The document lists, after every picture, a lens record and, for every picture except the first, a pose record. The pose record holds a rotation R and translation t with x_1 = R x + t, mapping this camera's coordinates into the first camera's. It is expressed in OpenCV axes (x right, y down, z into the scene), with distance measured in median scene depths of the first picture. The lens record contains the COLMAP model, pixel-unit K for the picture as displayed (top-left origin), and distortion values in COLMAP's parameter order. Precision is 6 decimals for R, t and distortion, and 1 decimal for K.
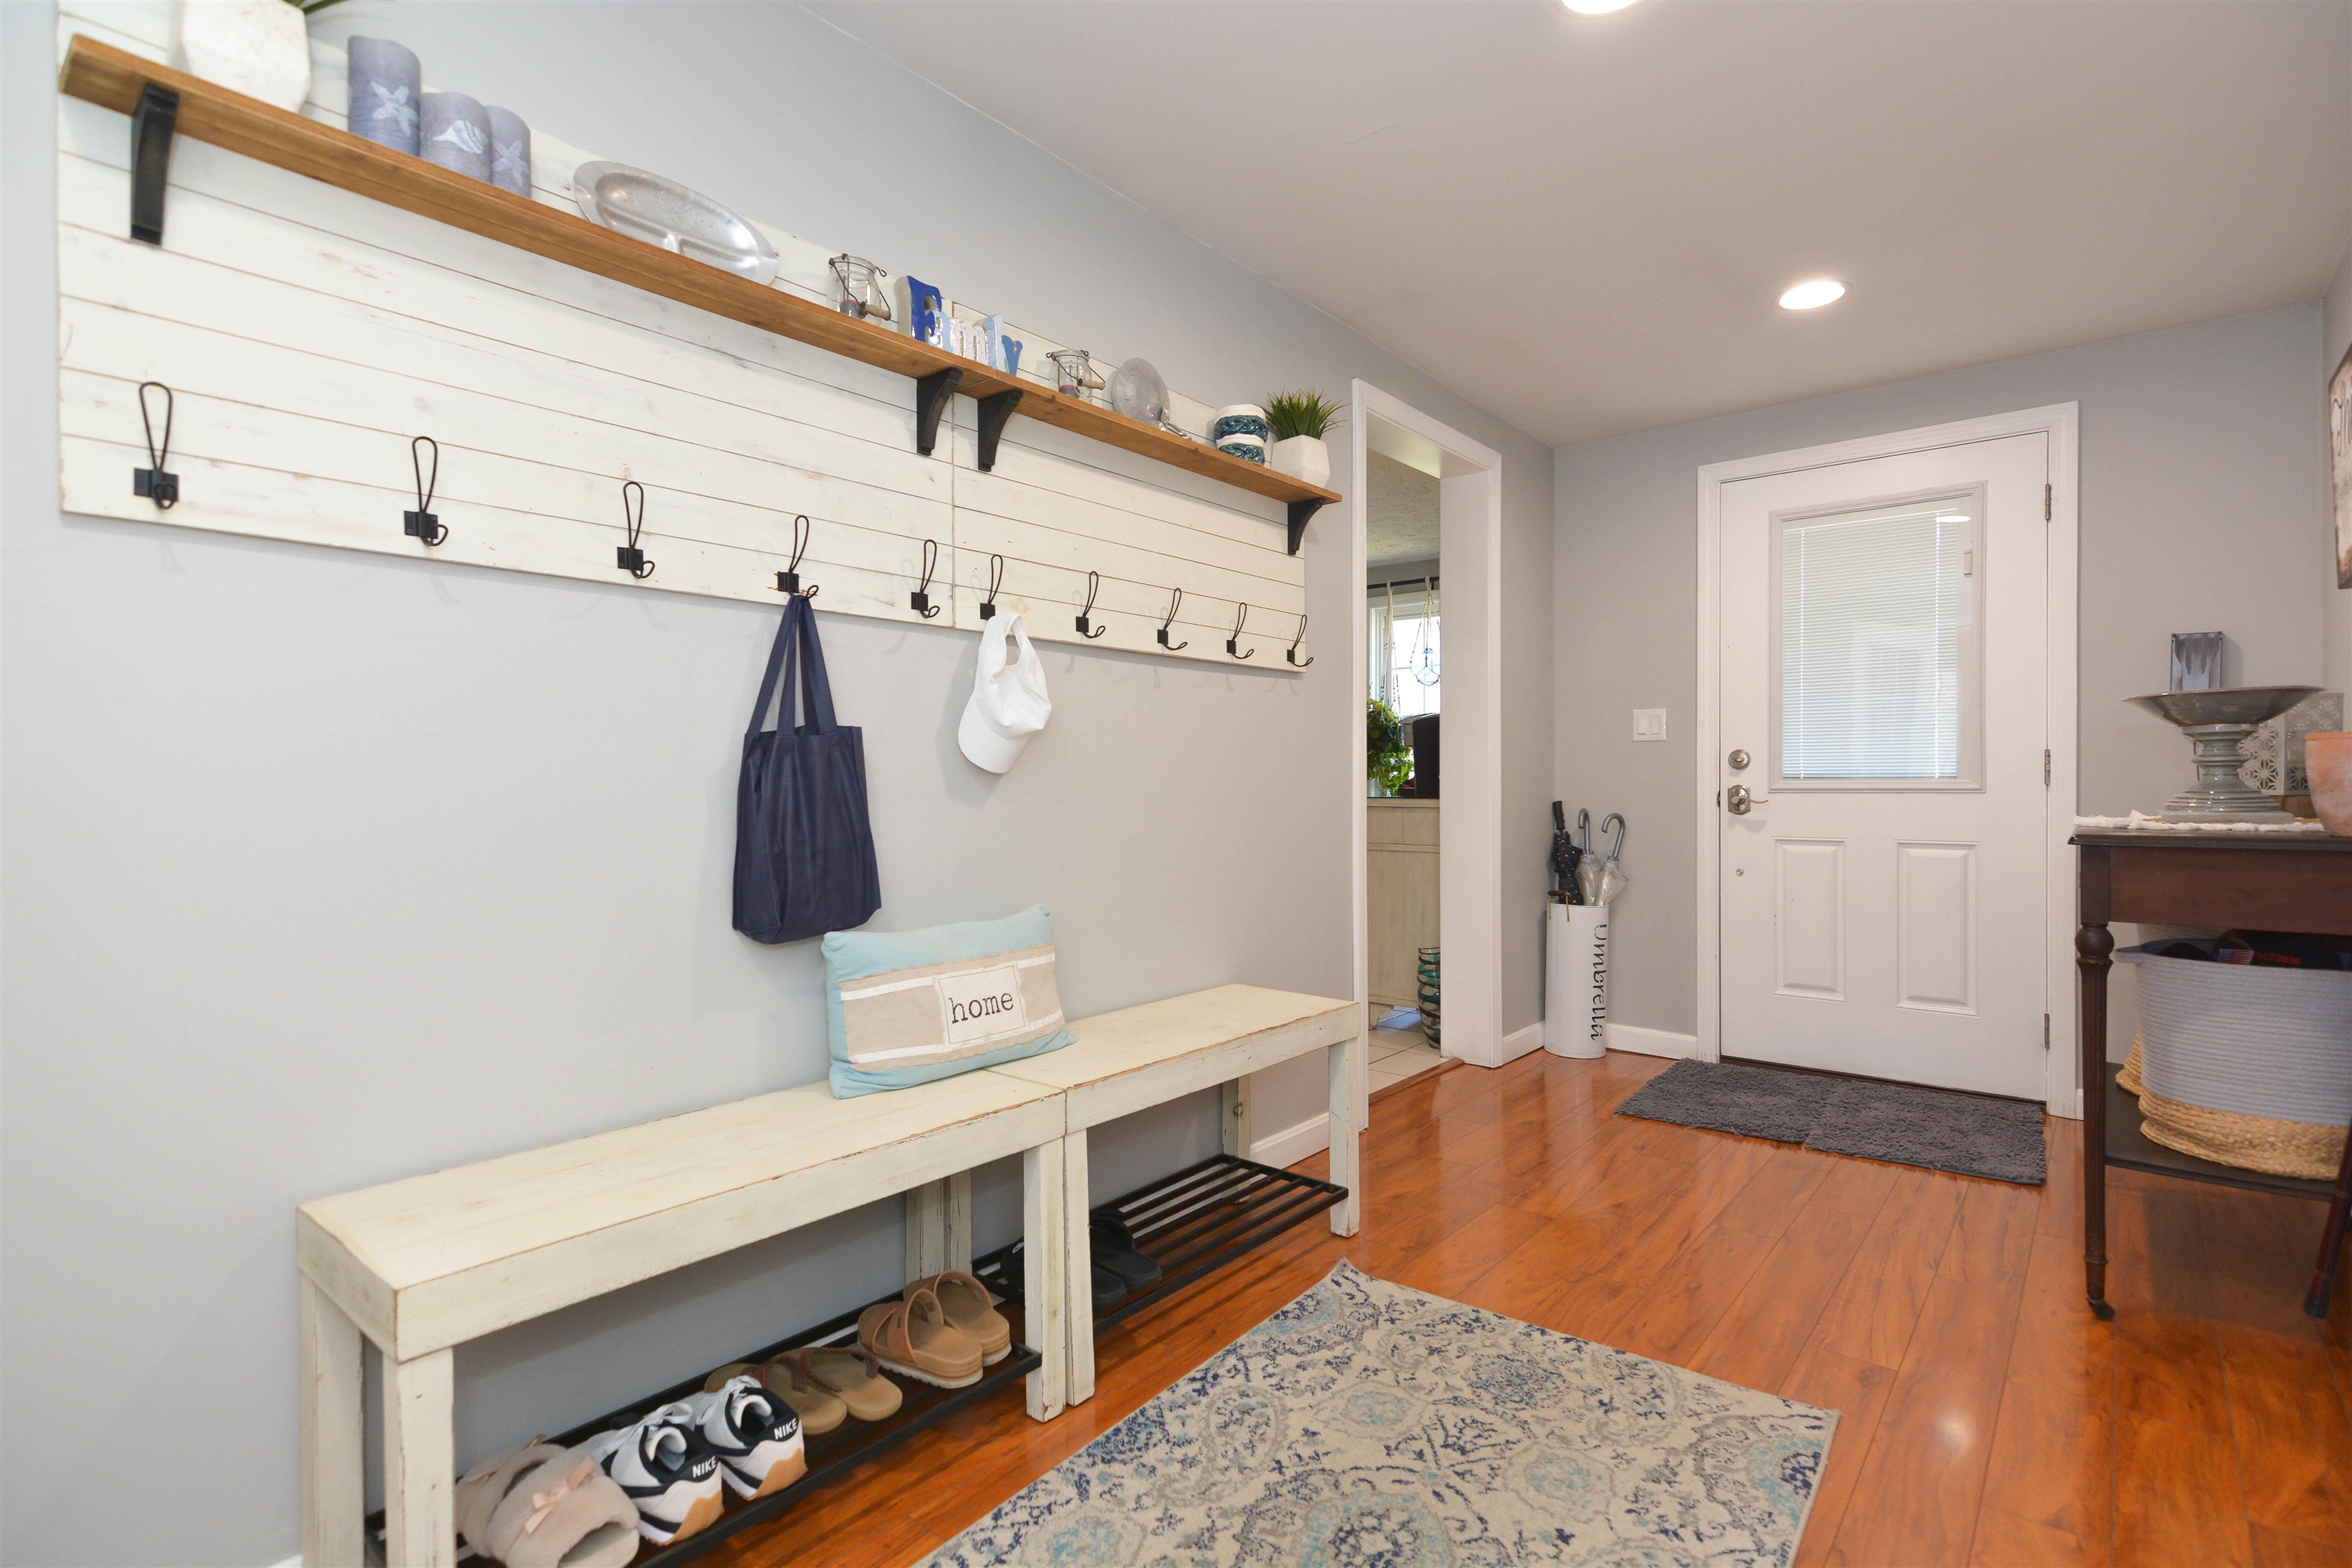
lens RADIAL K [[1130.9, 0, 1172.1], [0, 1130.9, 786.1], [0, 0, 1]] dist [0.001504, -0.002646]
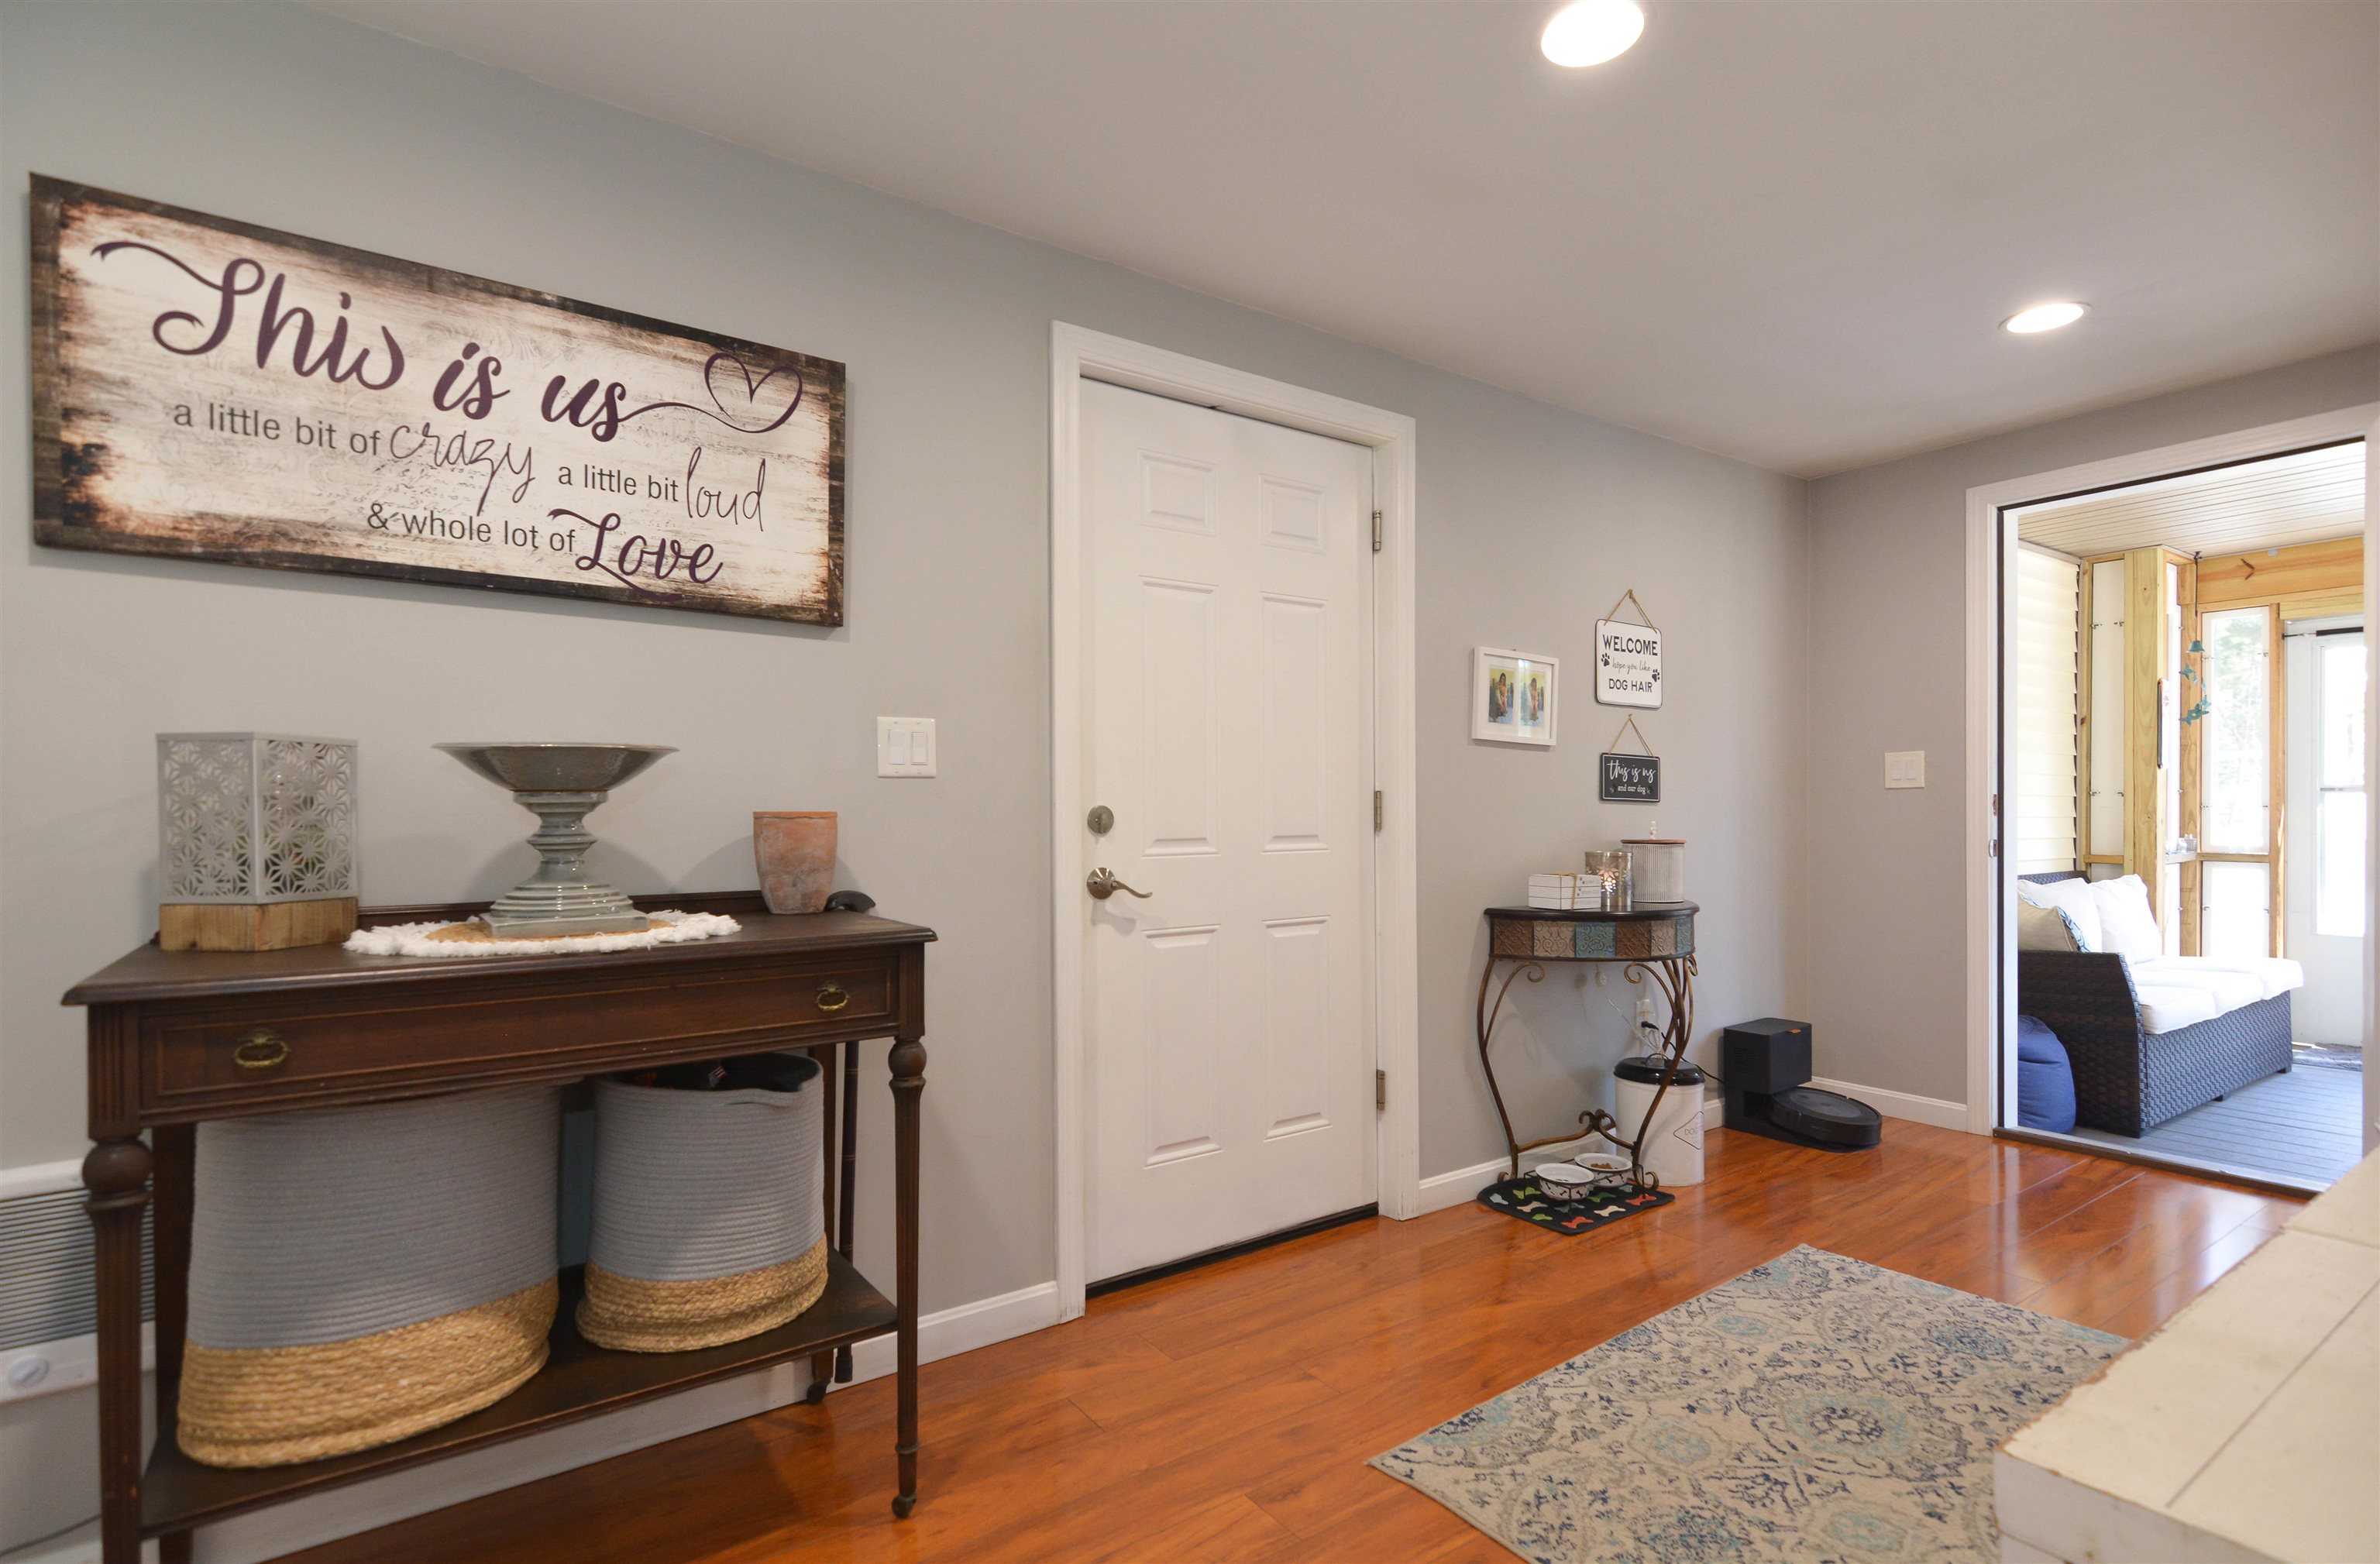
lens RADIAL K [[1309.1, 0, 1195.0], [0, 1309.1, 794.6], [0, 0, 1]] dist [0.000836, -0.000222]
pose [[-0.978732, 0.011463, 0.204821, 0.502526], [0.011275, 0.999934, -0.002086, -0.043620], [-0.204832, 0.000268, -0.978797, 2.218695]]
